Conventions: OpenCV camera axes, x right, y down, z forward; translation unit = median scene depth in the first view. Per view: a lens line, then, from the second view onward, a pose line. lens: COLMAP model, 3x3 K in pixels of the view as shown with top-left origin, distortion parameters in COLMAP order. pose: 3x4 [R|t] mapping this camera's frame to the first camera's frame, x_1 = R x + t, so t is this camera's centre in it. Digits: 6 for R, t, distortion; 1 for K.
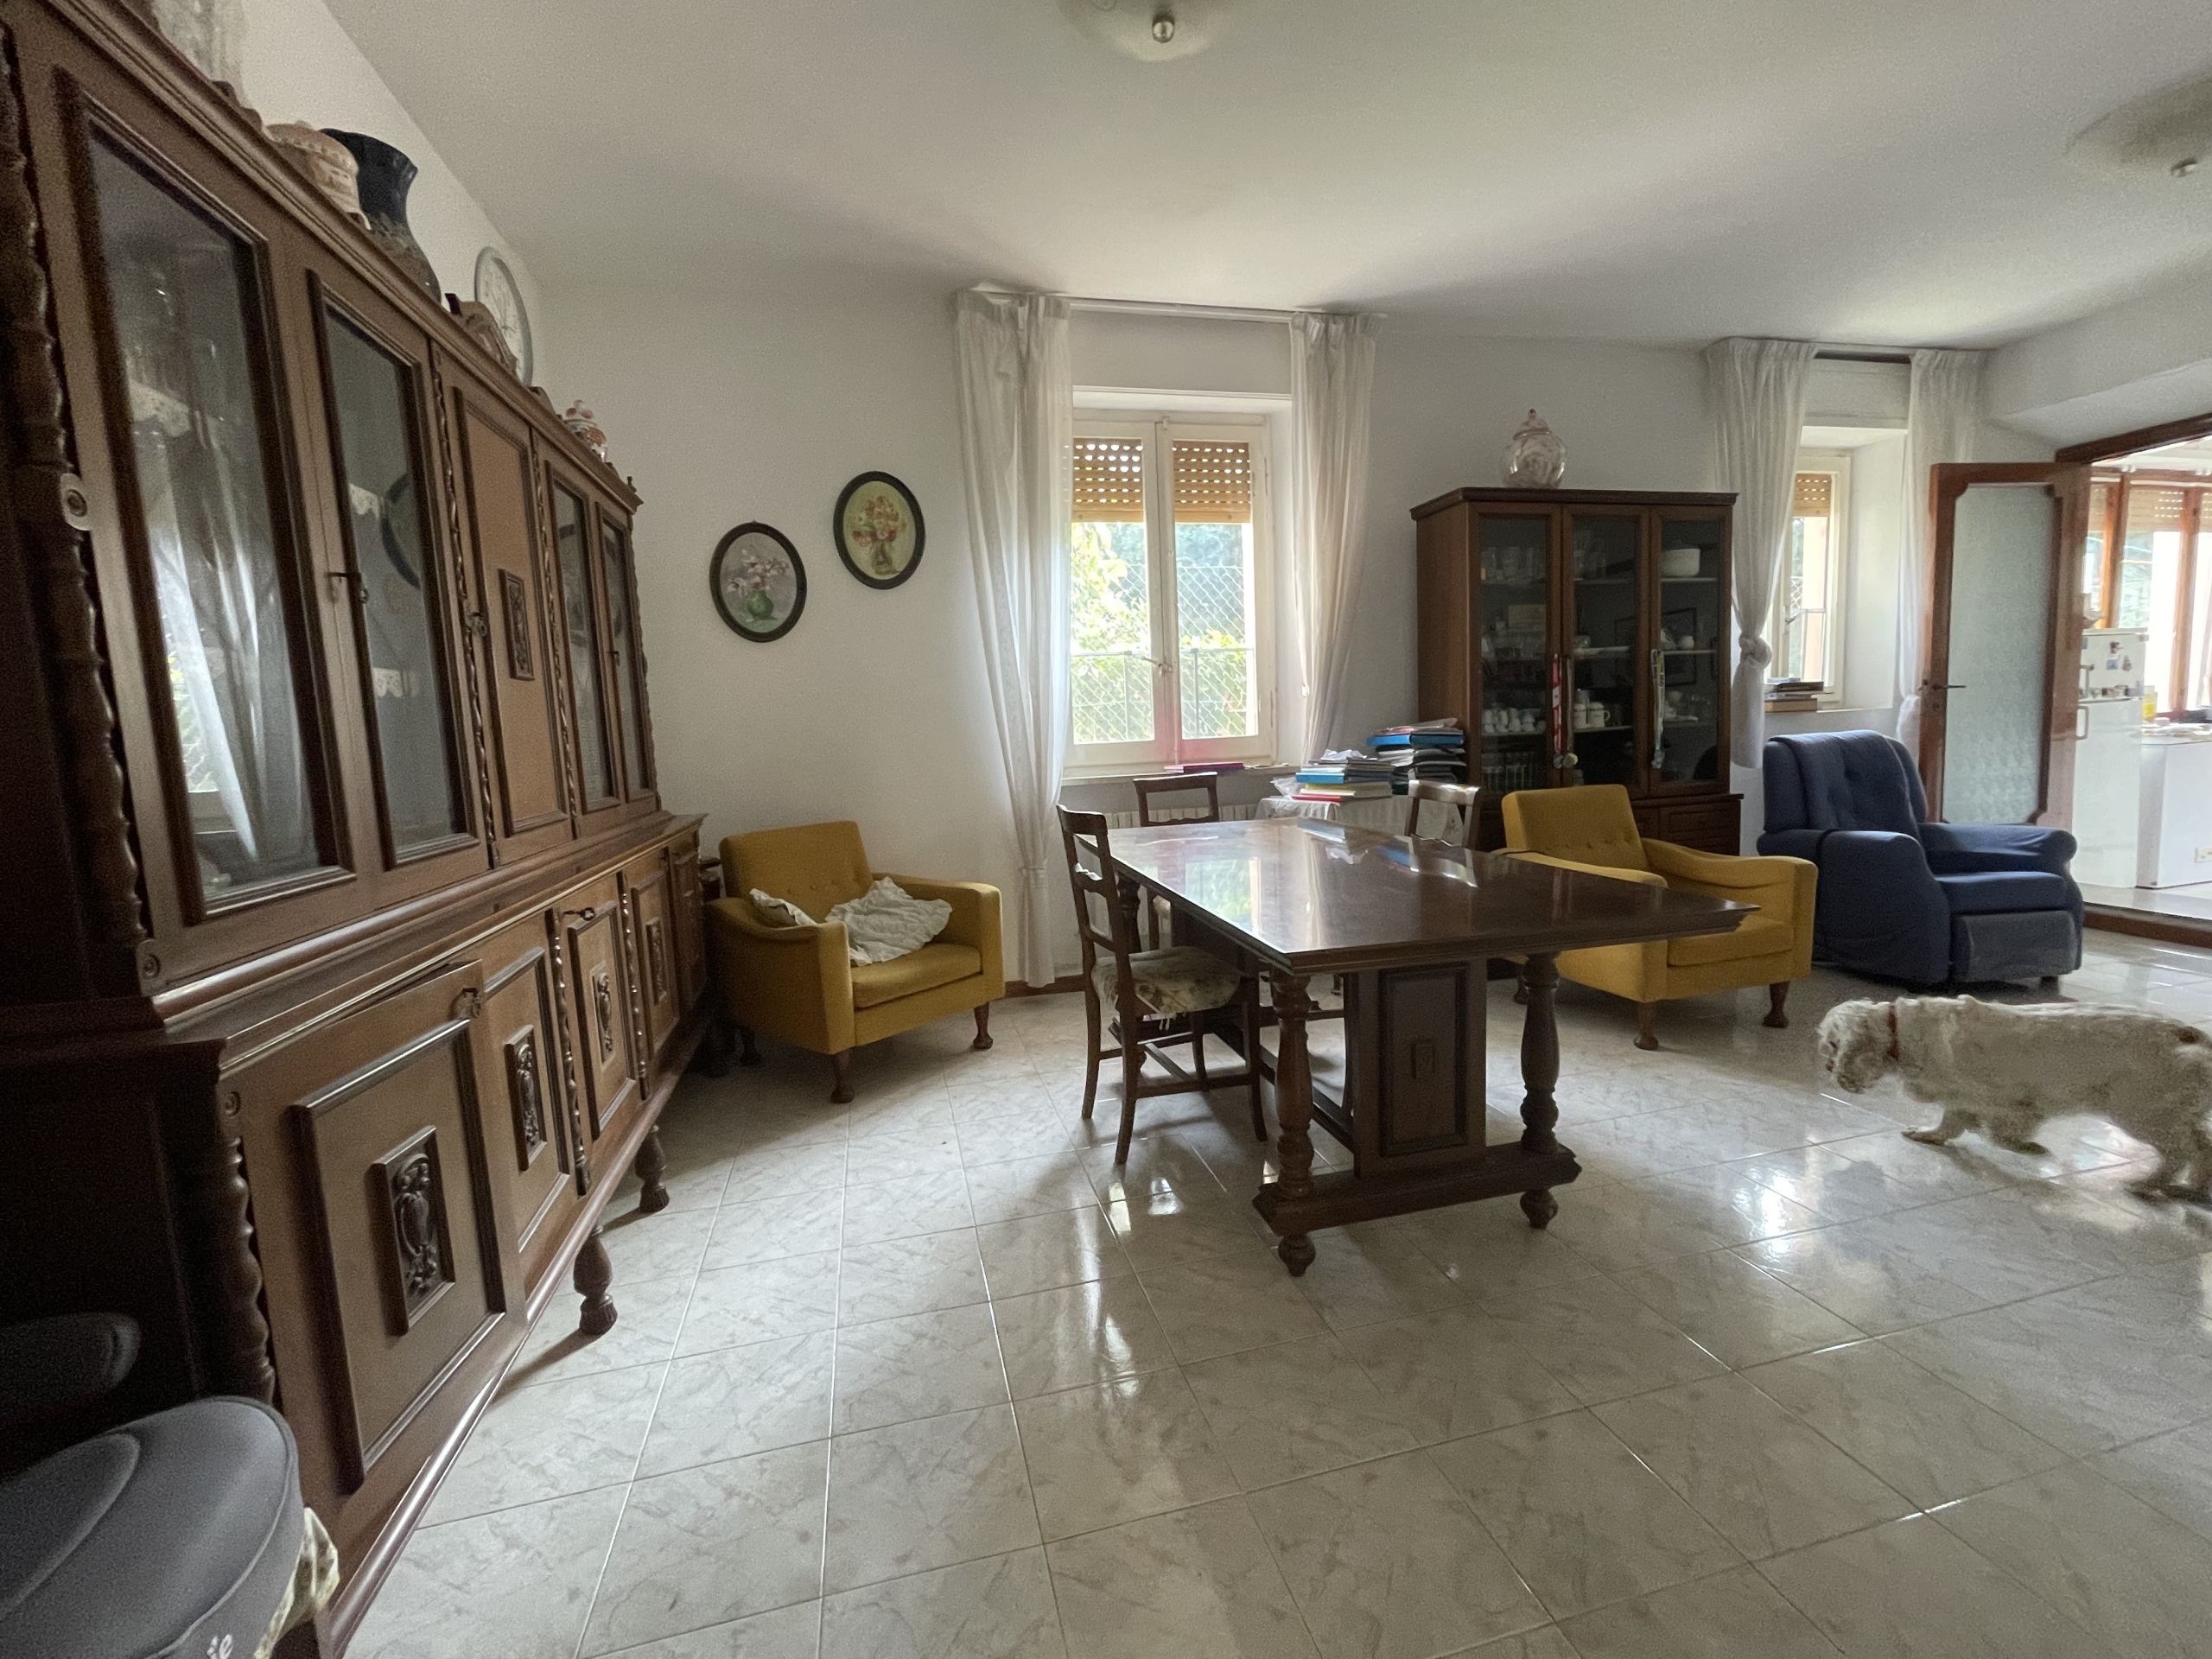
lens RADIAL K [[956.5, 0, 1109.5], [0, 956.5, 823.4], [0, 0, 1]] dist [0.002478, 0.000942]
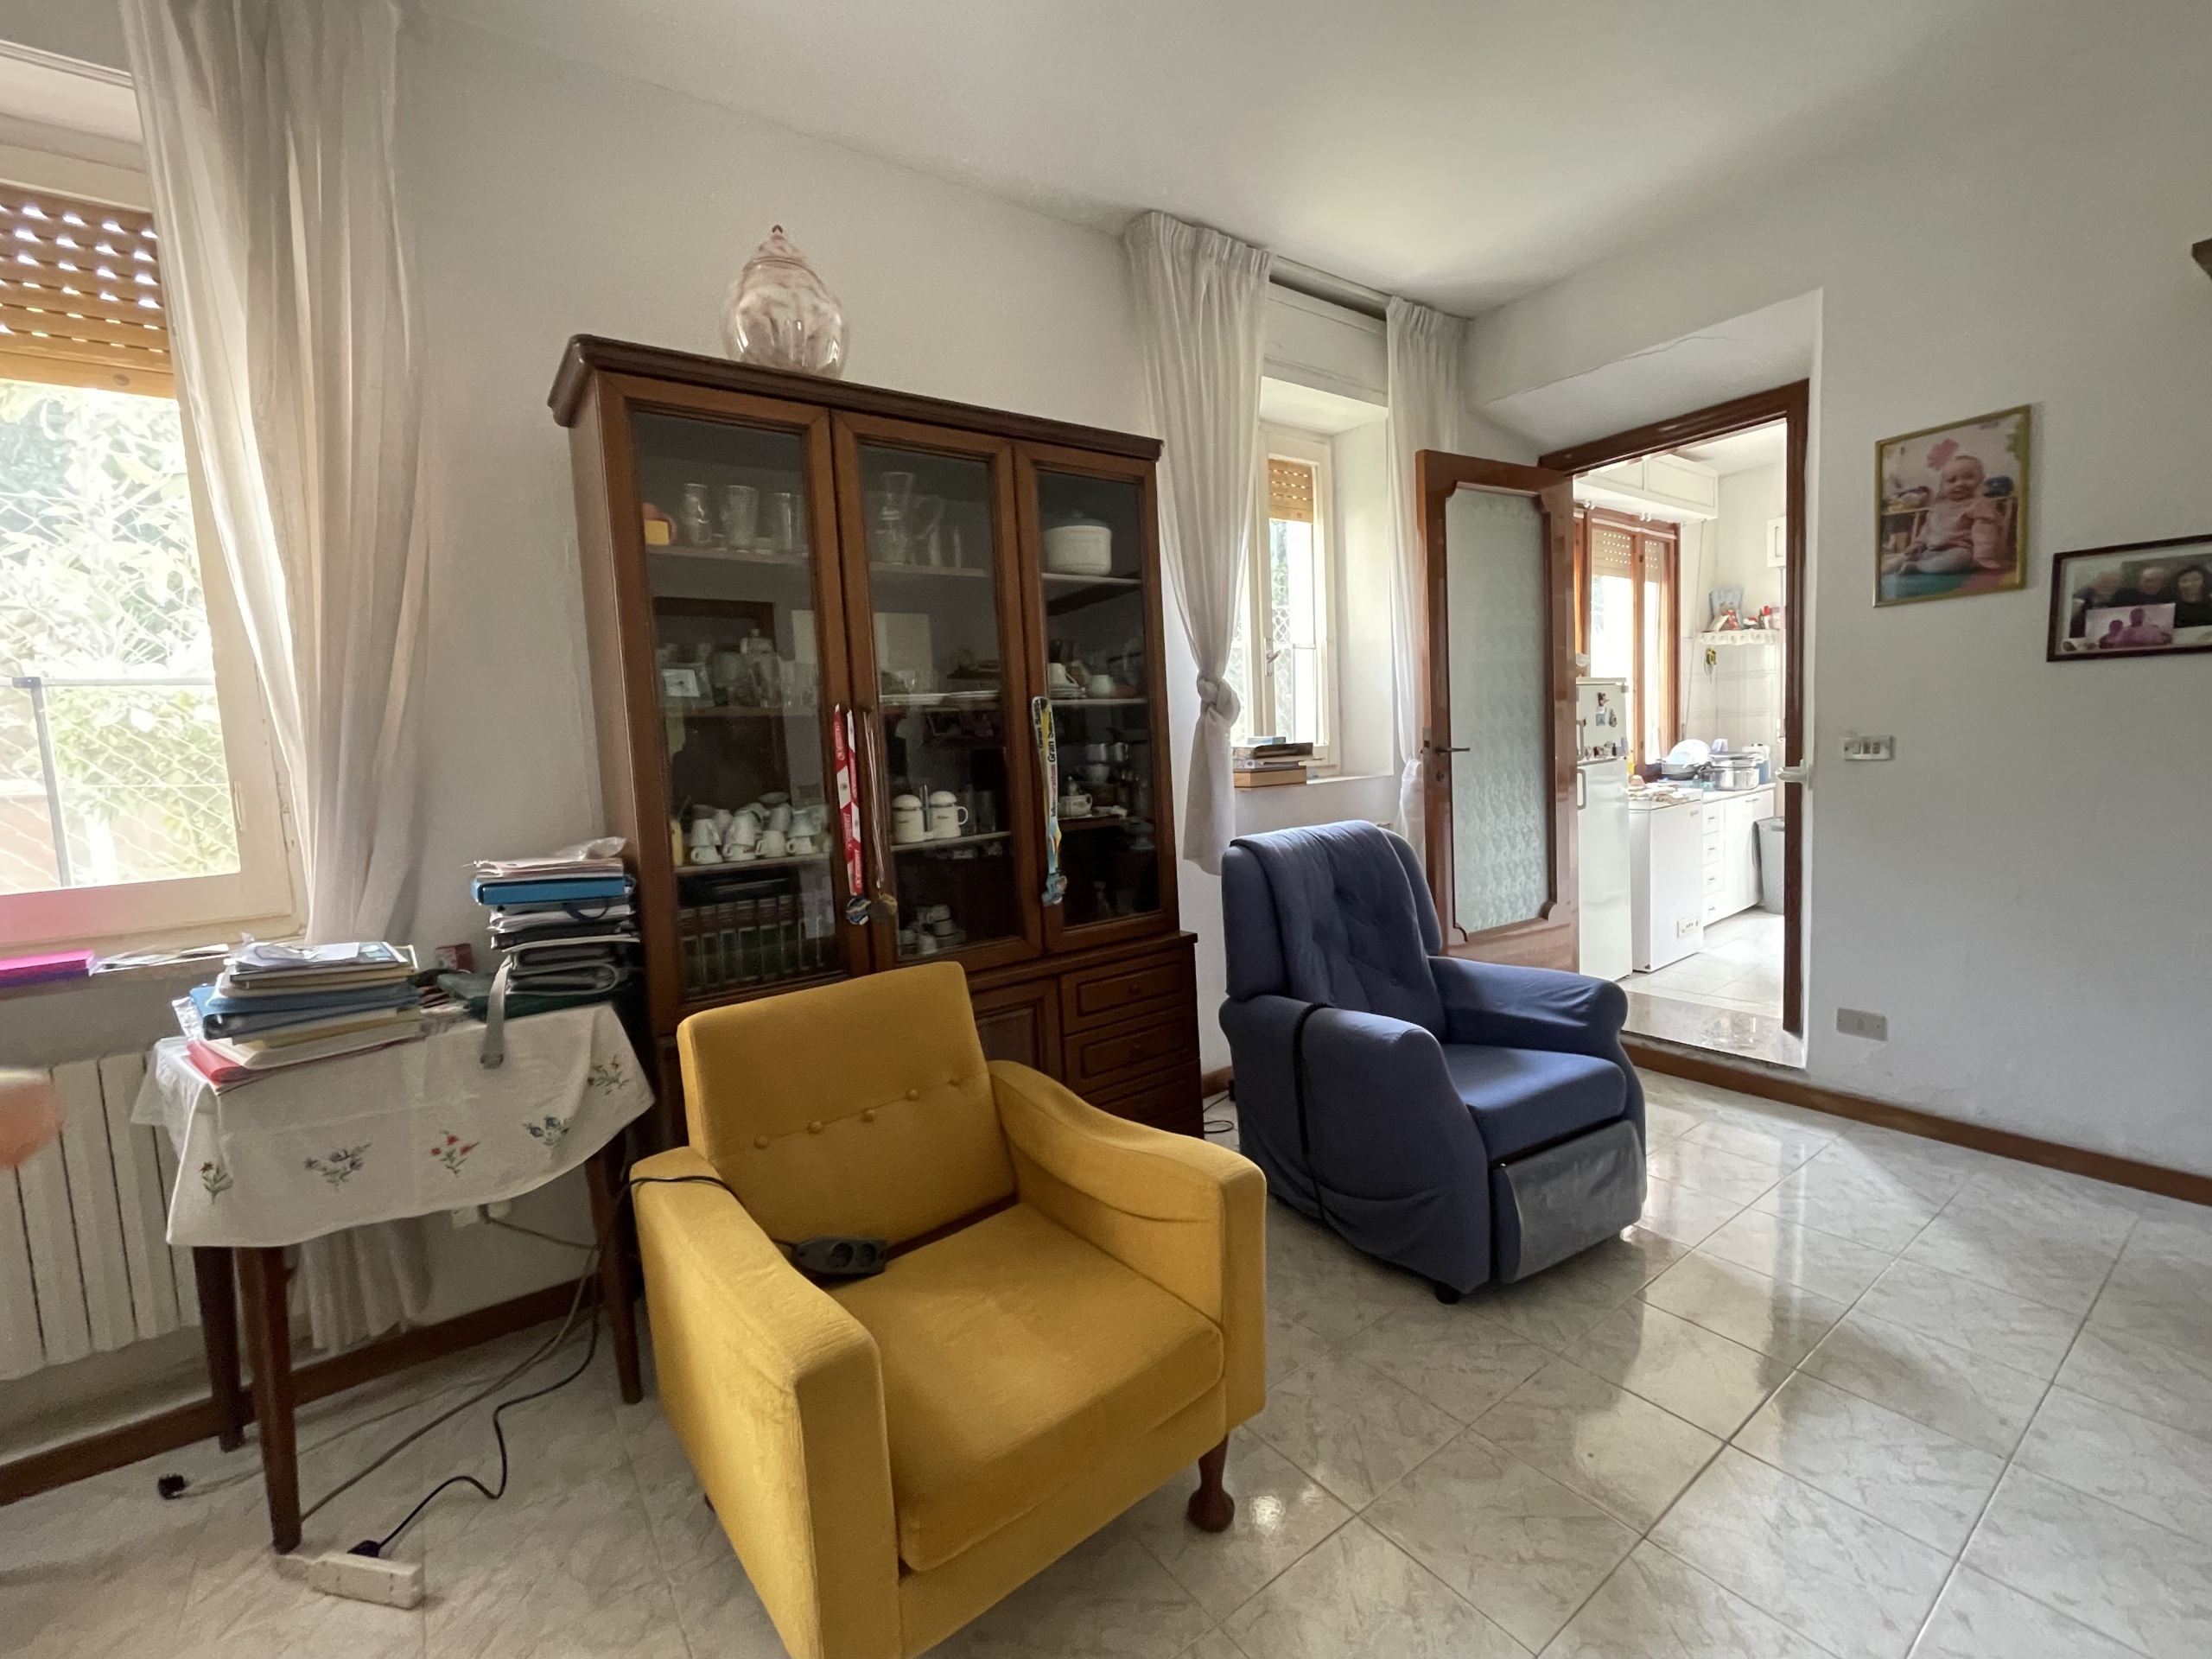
lens RADIAL K [[956.5, 0, 1107.3], [0, 956.5, 827.4], [0, 0, 1]] dist [0.002478, 0.000942]
pose [[0.928271, -0.038089, 0.369950, 0.348450], [0.049859, 0.998507, -0.022301, -0.079081], [-0.368548, 0.039146, 0.928784, 0.409872]]
